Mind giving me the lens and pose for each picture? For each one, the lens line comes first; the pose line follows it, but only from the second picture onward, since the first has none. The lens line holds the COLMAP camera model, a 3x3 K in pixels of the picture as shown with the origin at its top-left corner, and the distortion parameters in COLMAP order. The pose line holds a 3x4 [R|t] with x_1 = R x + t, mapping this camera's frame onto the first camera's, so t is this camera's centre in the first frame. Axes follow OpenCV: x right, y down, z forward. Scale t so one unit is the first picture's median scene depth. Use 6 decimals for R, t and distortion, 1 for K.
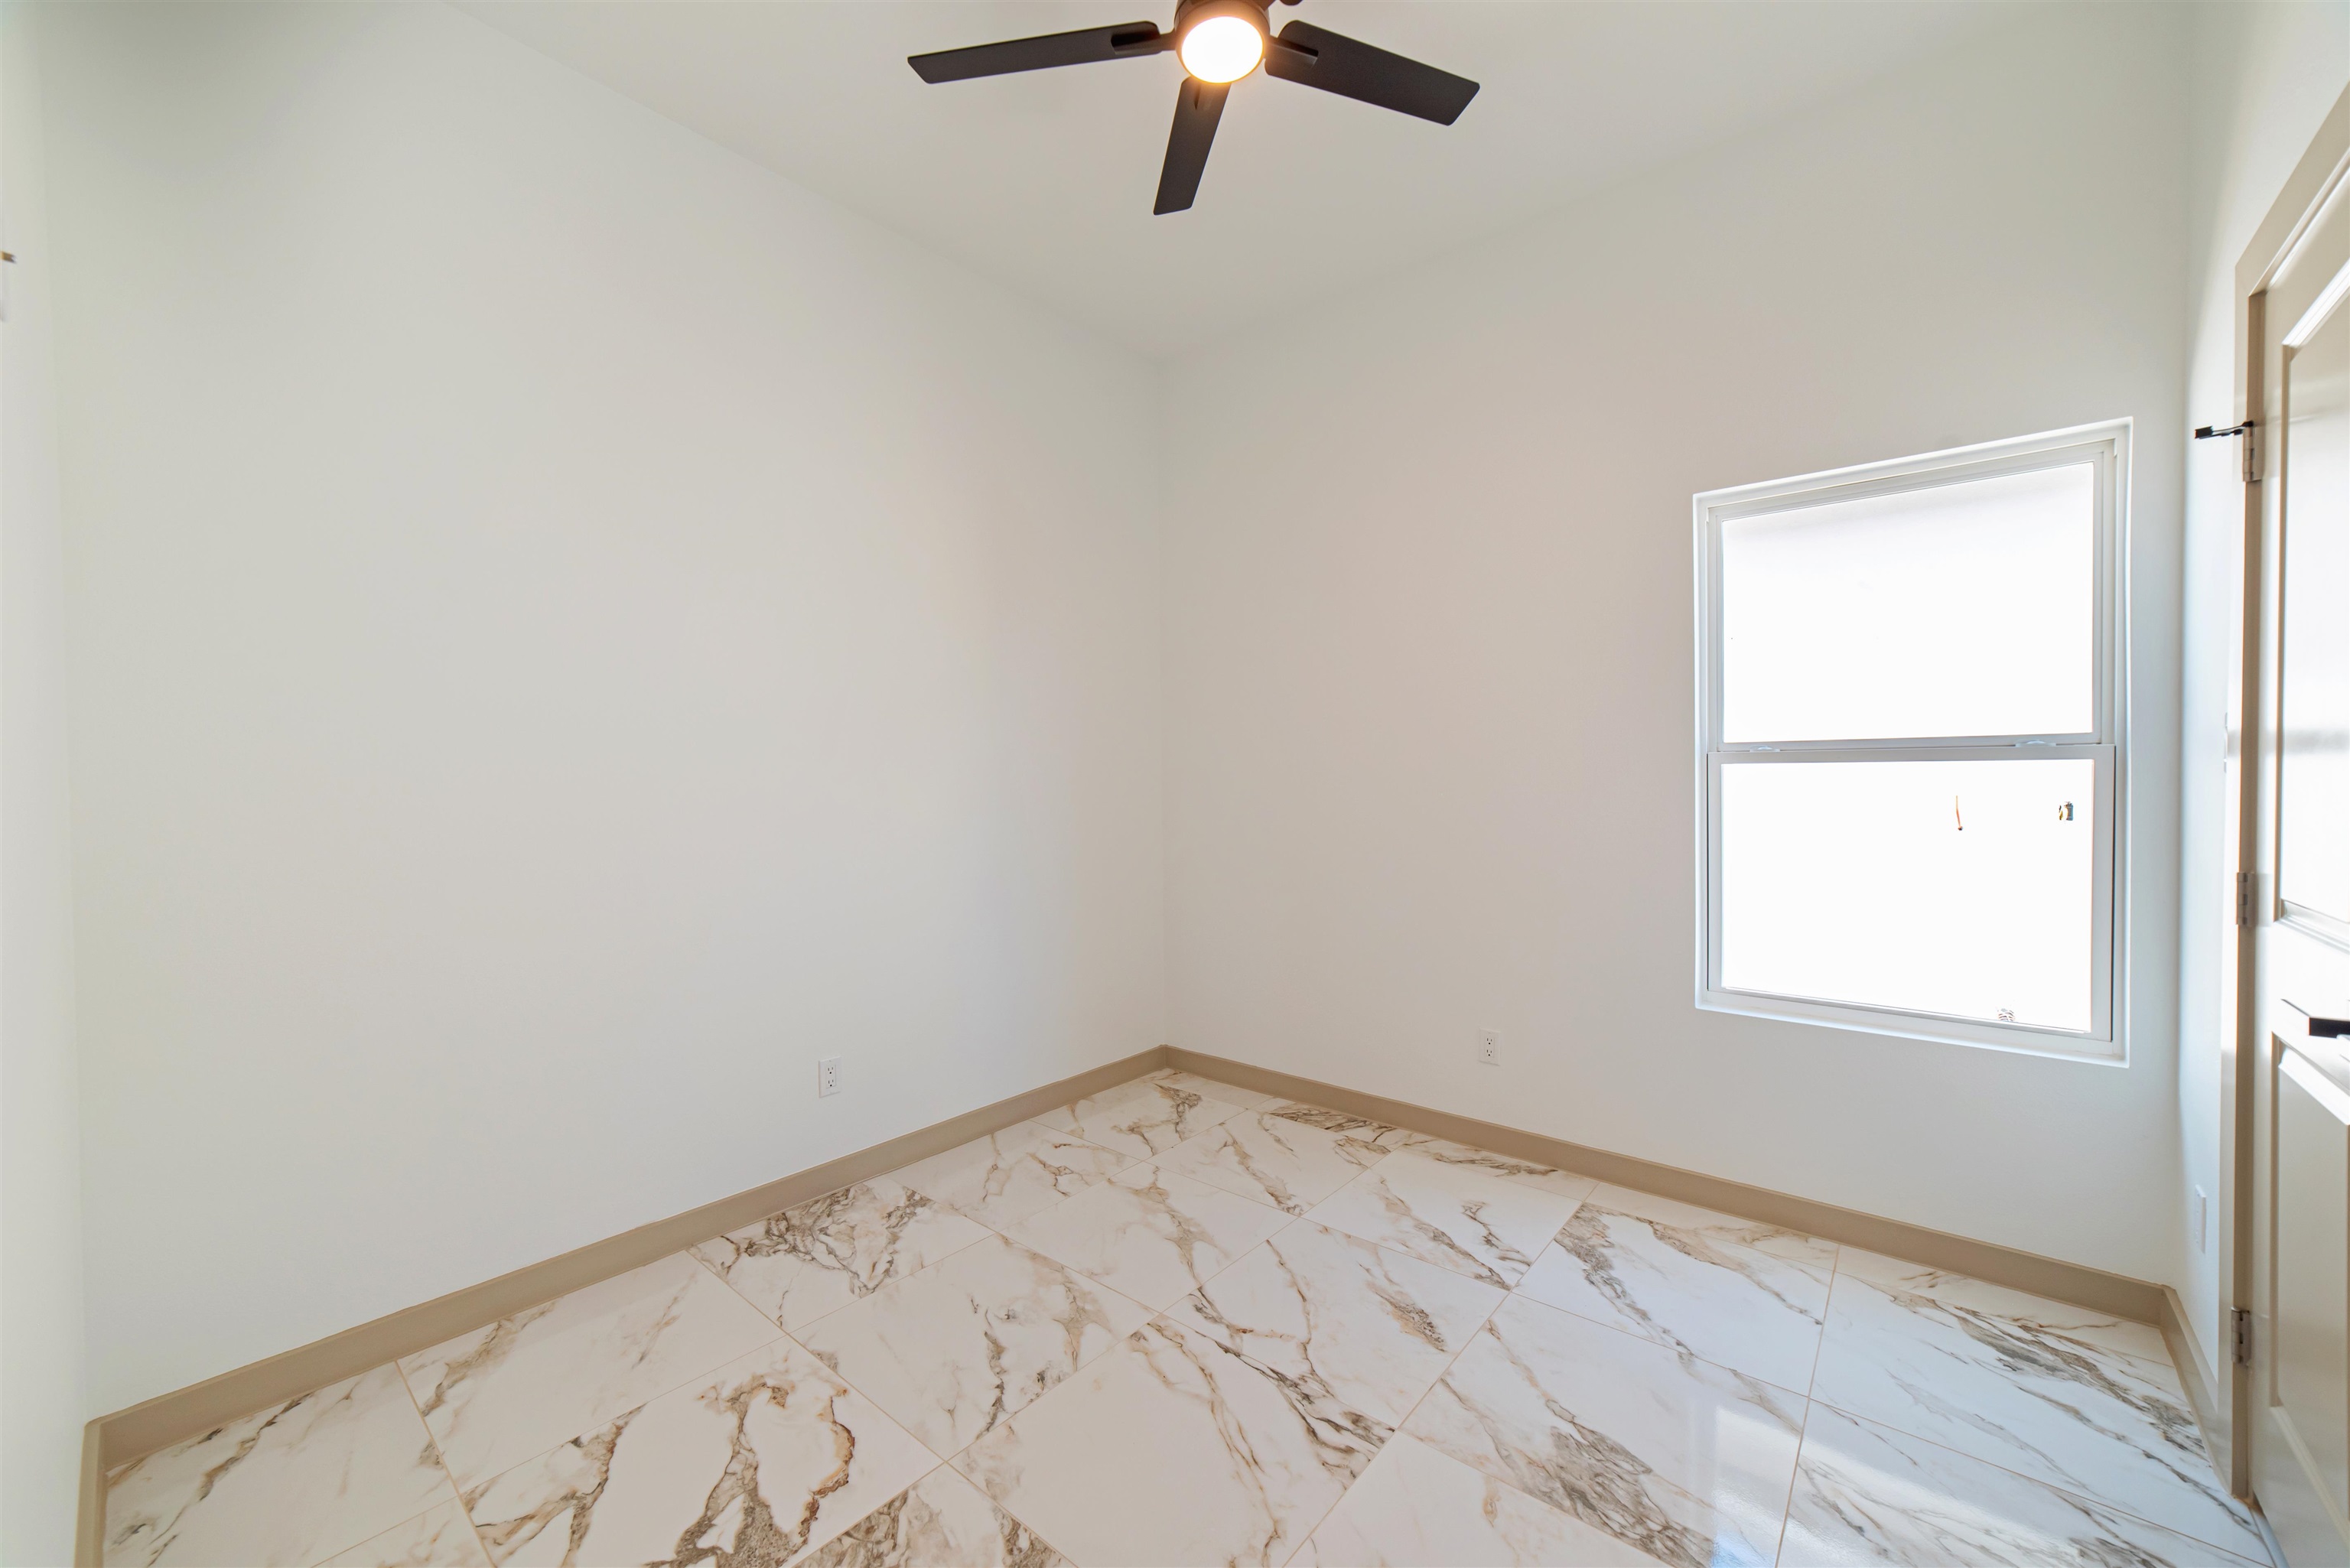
lens RADIAL K [[906.1, 0, 1171.4], [0, 906.1, 777.2], [0, 0, 1]] dist [-0.016331, 0.005293]
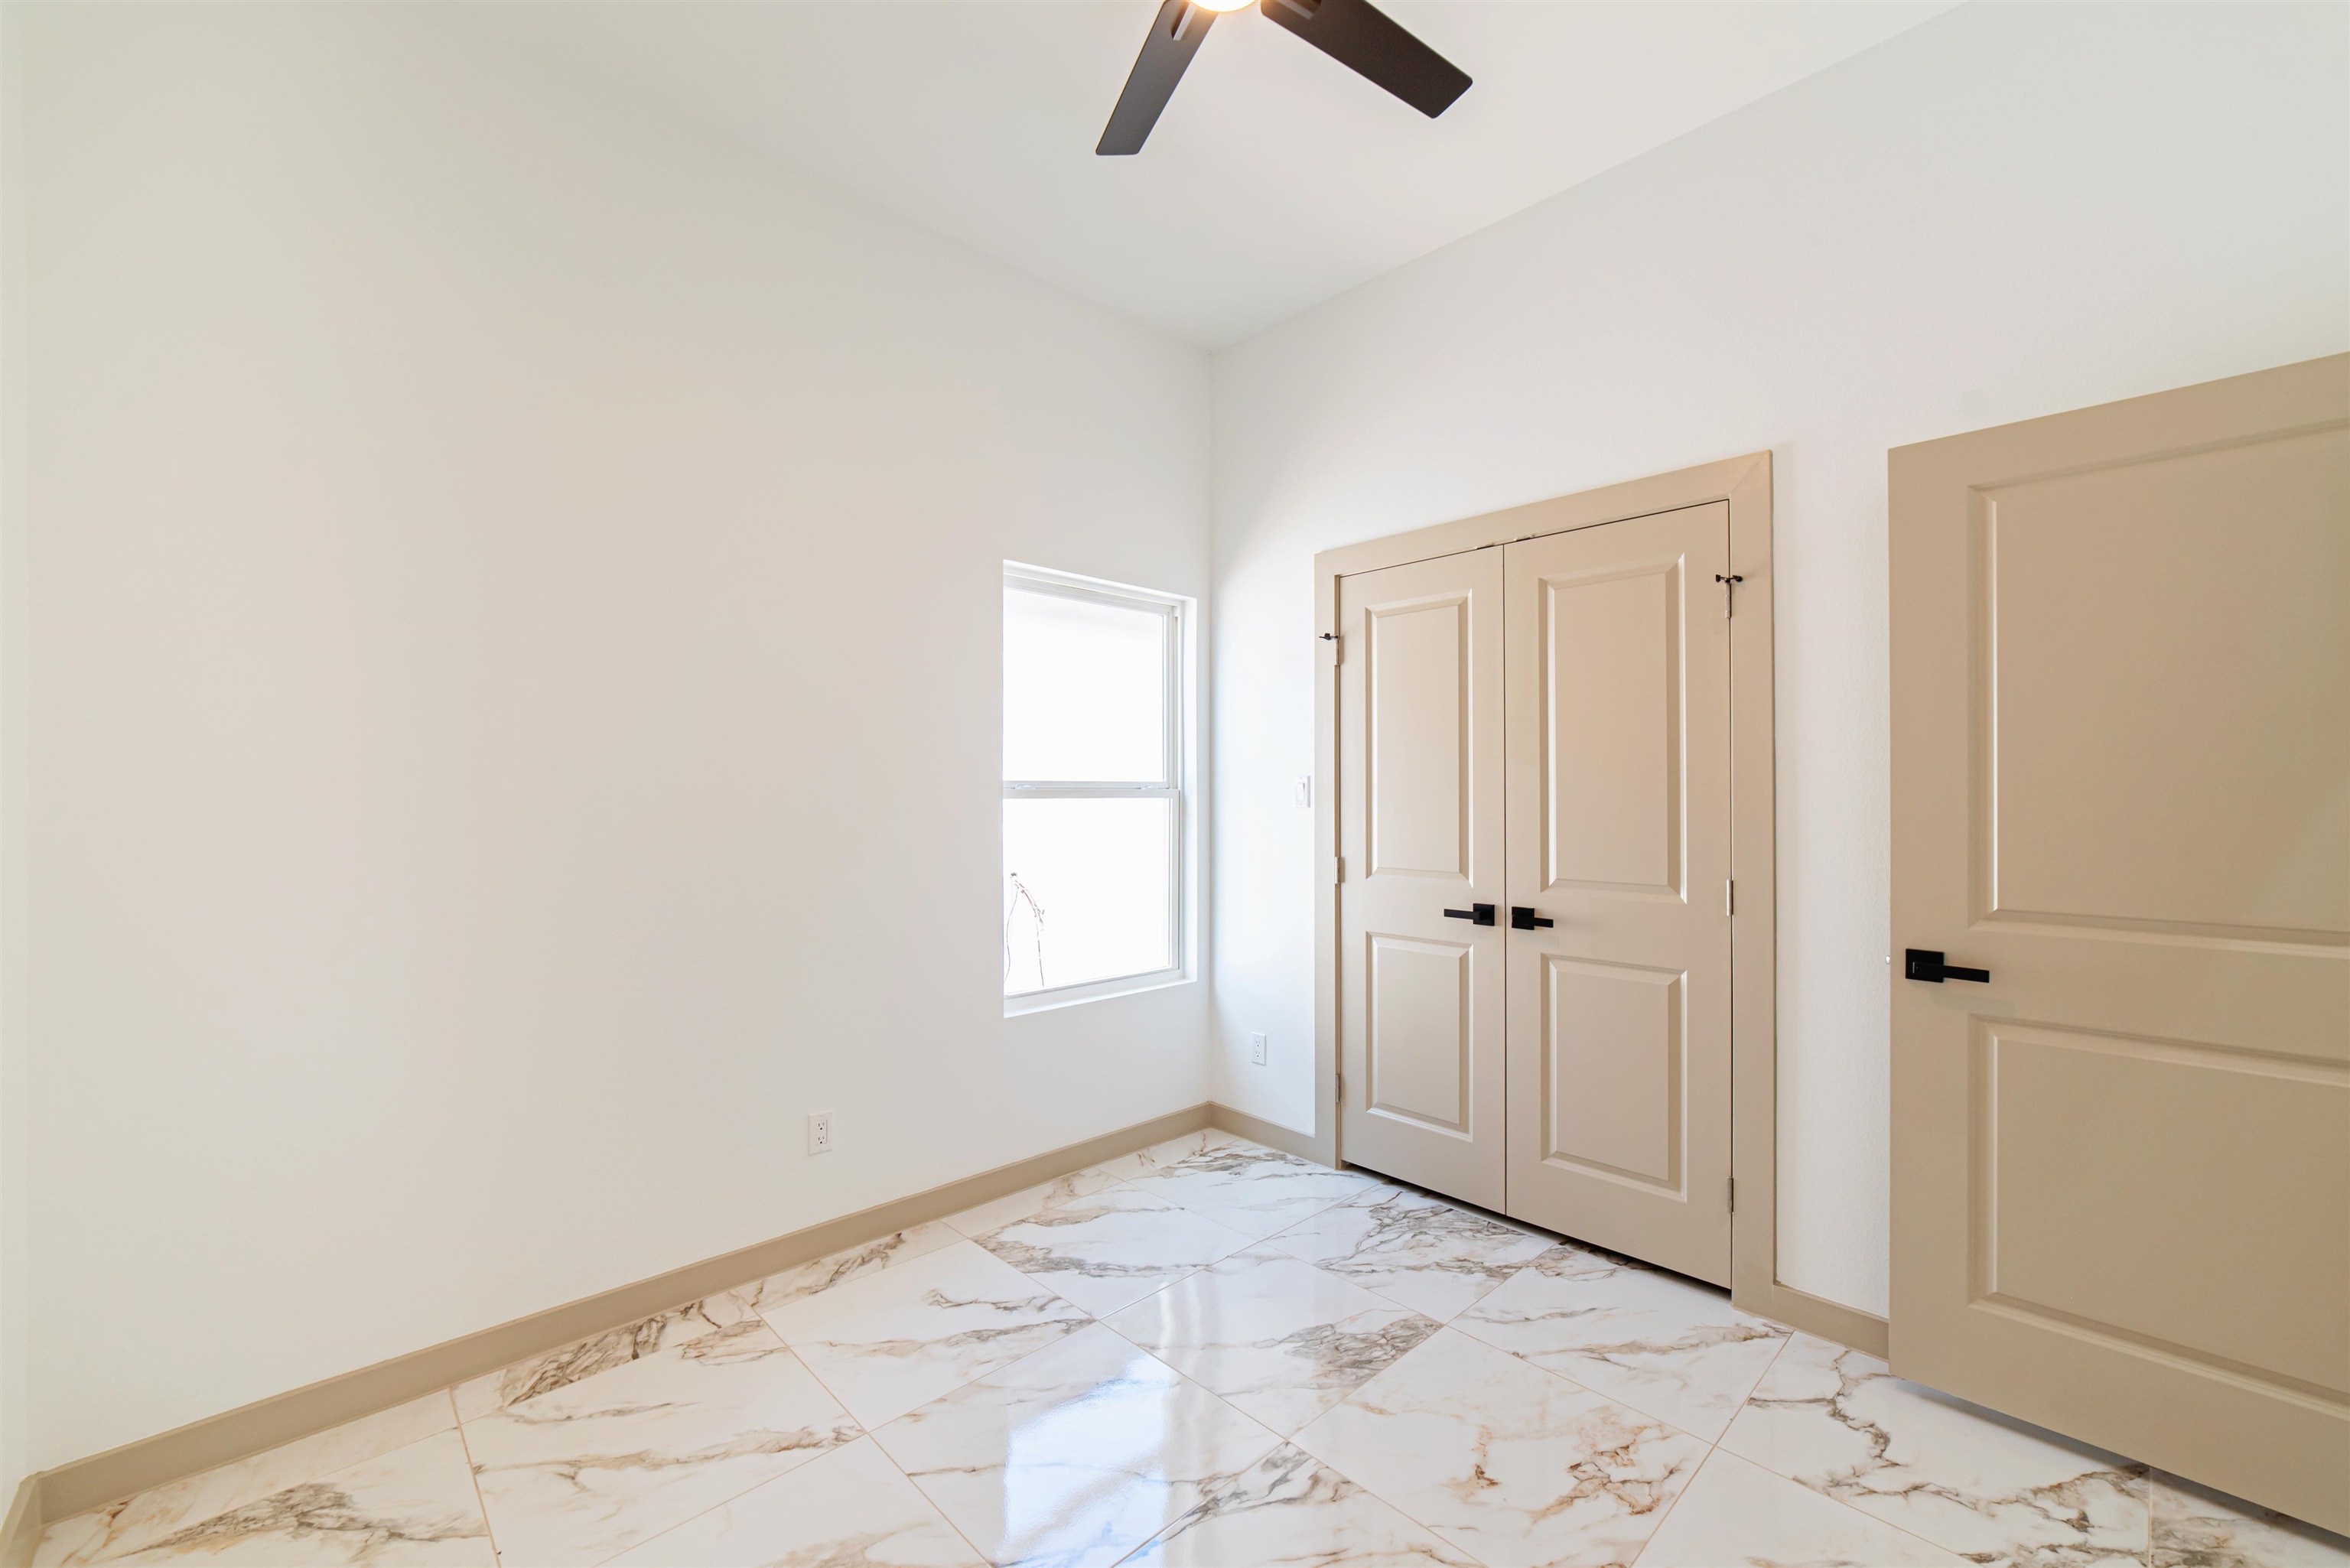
lens RADIAL K [[952.2, 0, 1180.4], [0, 952.2, 793.6], [0, 0, 1]] dist [-0.003382, 0.000705]
pose [[0.105875, 0.007521, 0.994351, -0.658384], [-0.001714, 0.999971, -0.007381, -0.015246], [-0.994378, -0.000923, 0.105885, 0.761000]]
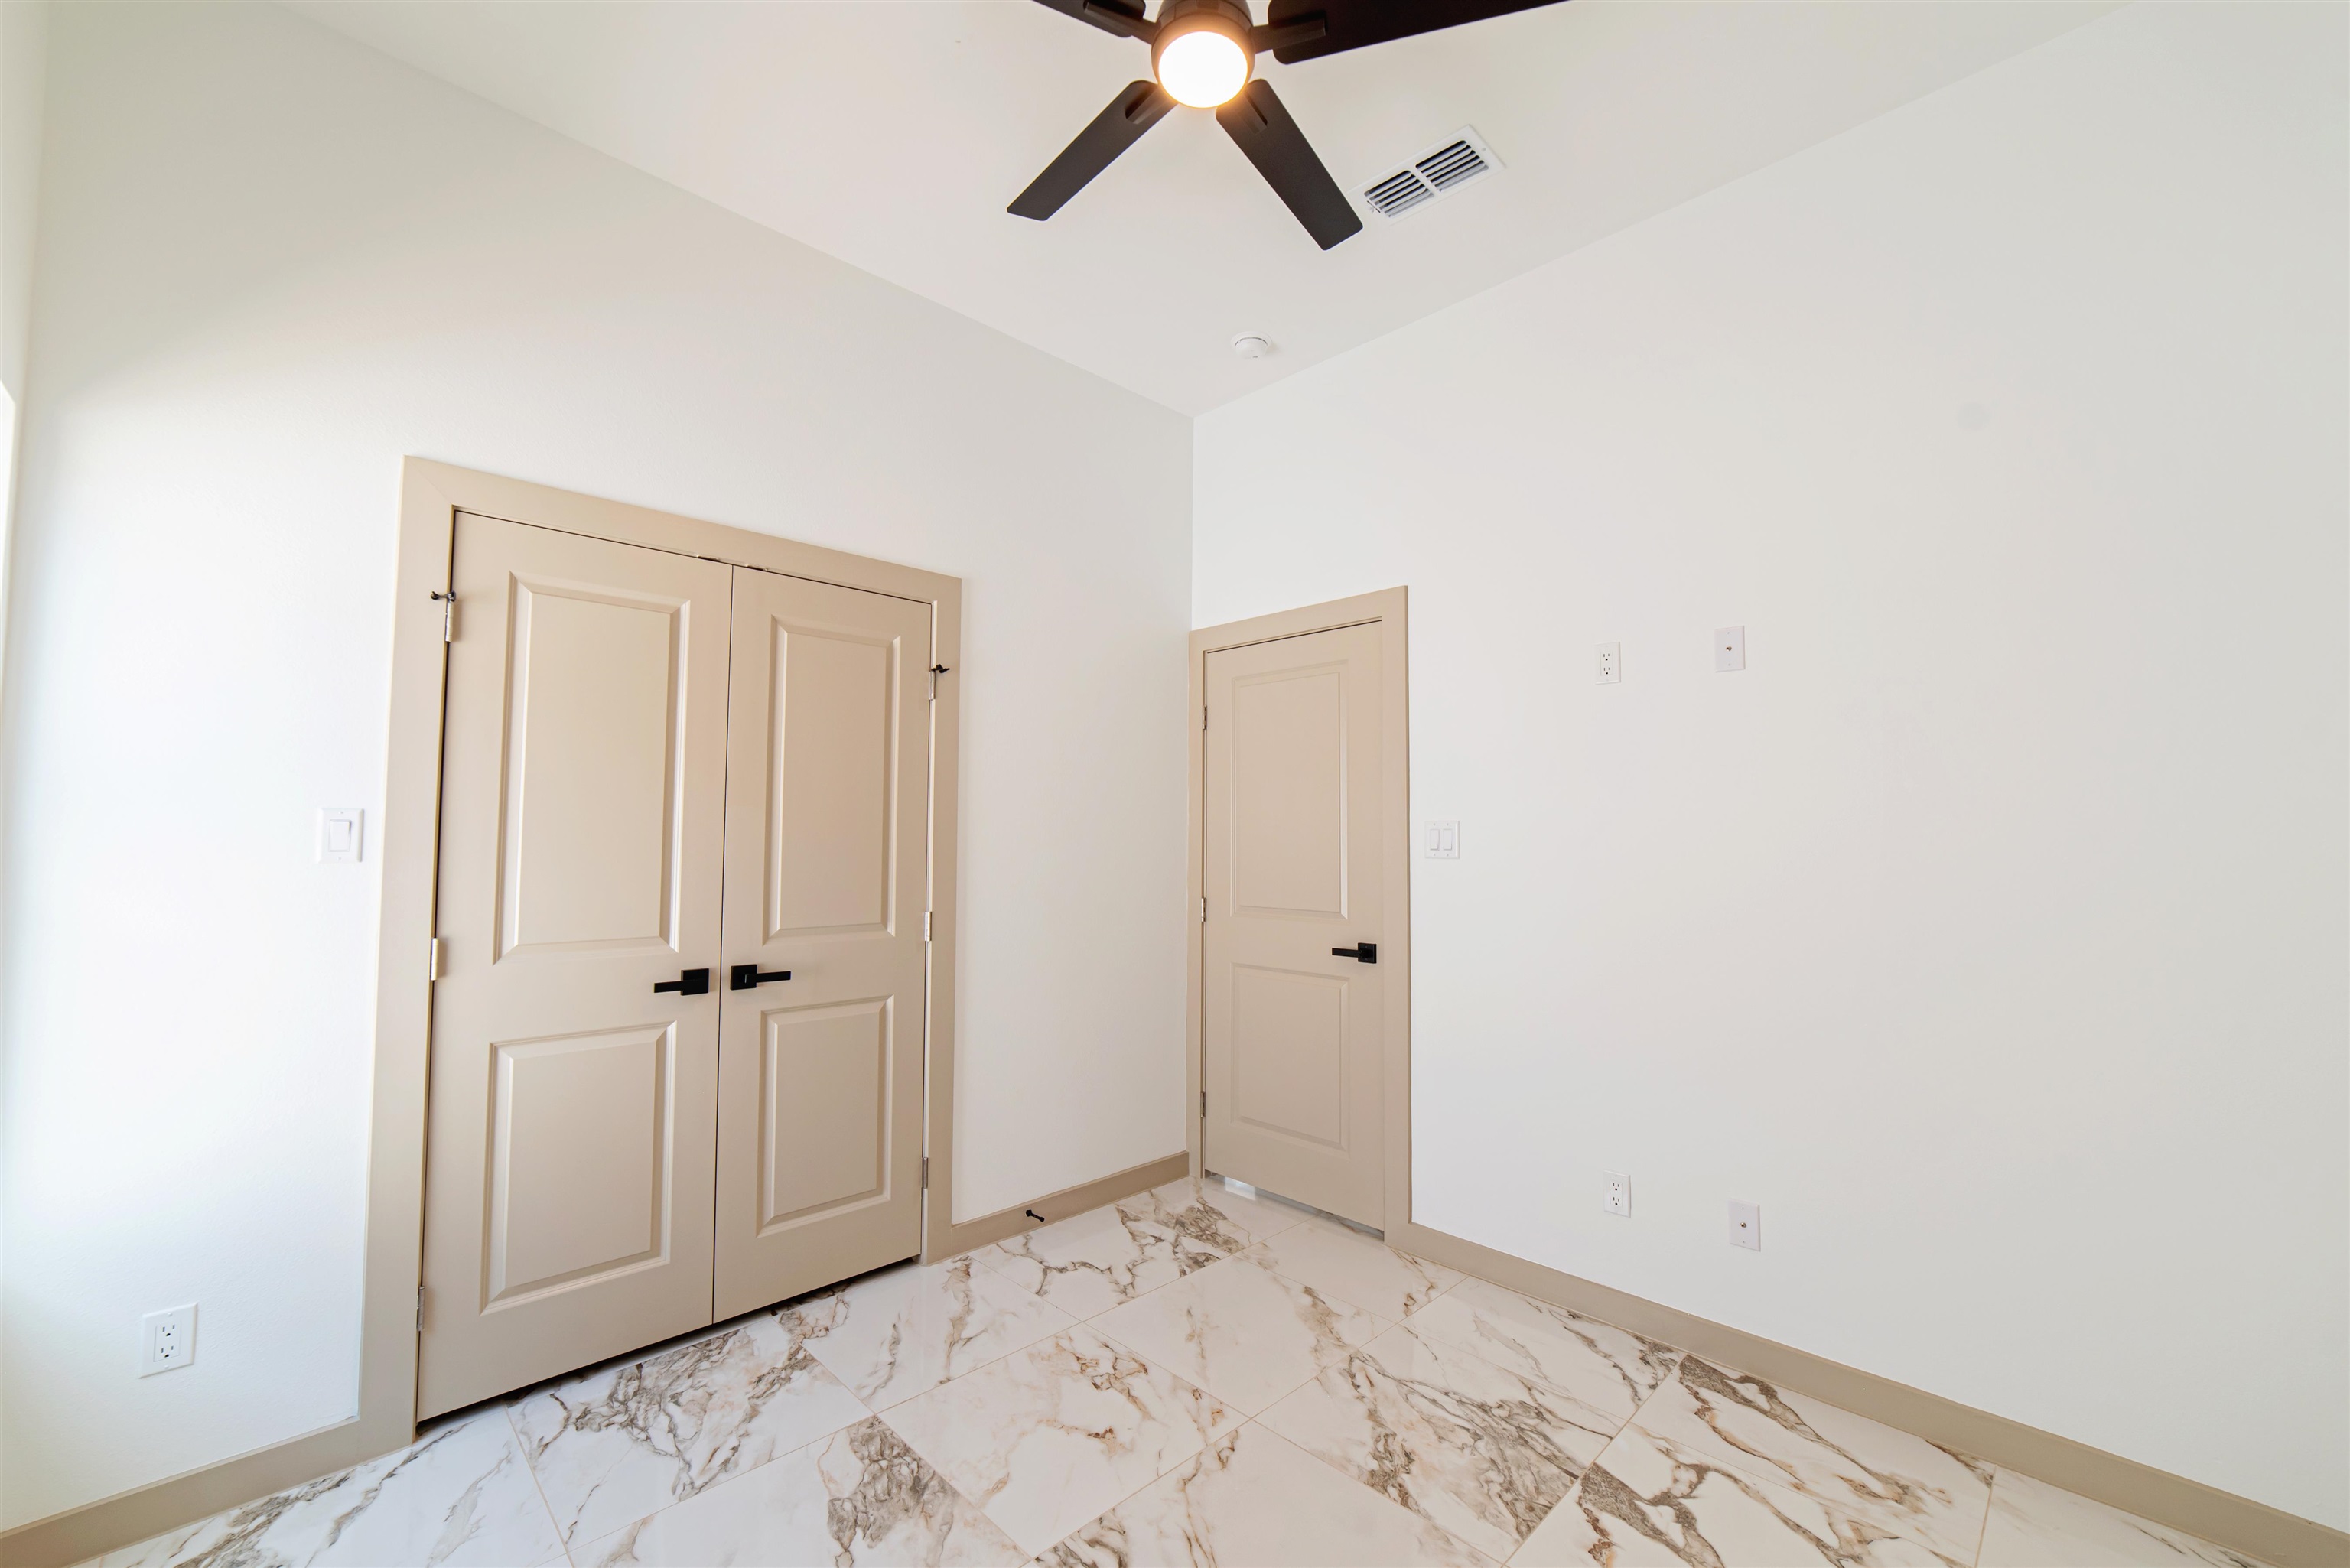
lens RADIAL K [[947.9, 0, 1160.9], [0, 947.9, 797.5], [0, 0, 1]] dist [0.000871, 0.000788]
pose [[-0.994606, 0.008678, 0.103361, 0.005084], [0.003286, 0.998630, -0.052221, -0.015497], [-0.103672, -0.051600, -0.993272, 1.524046]]
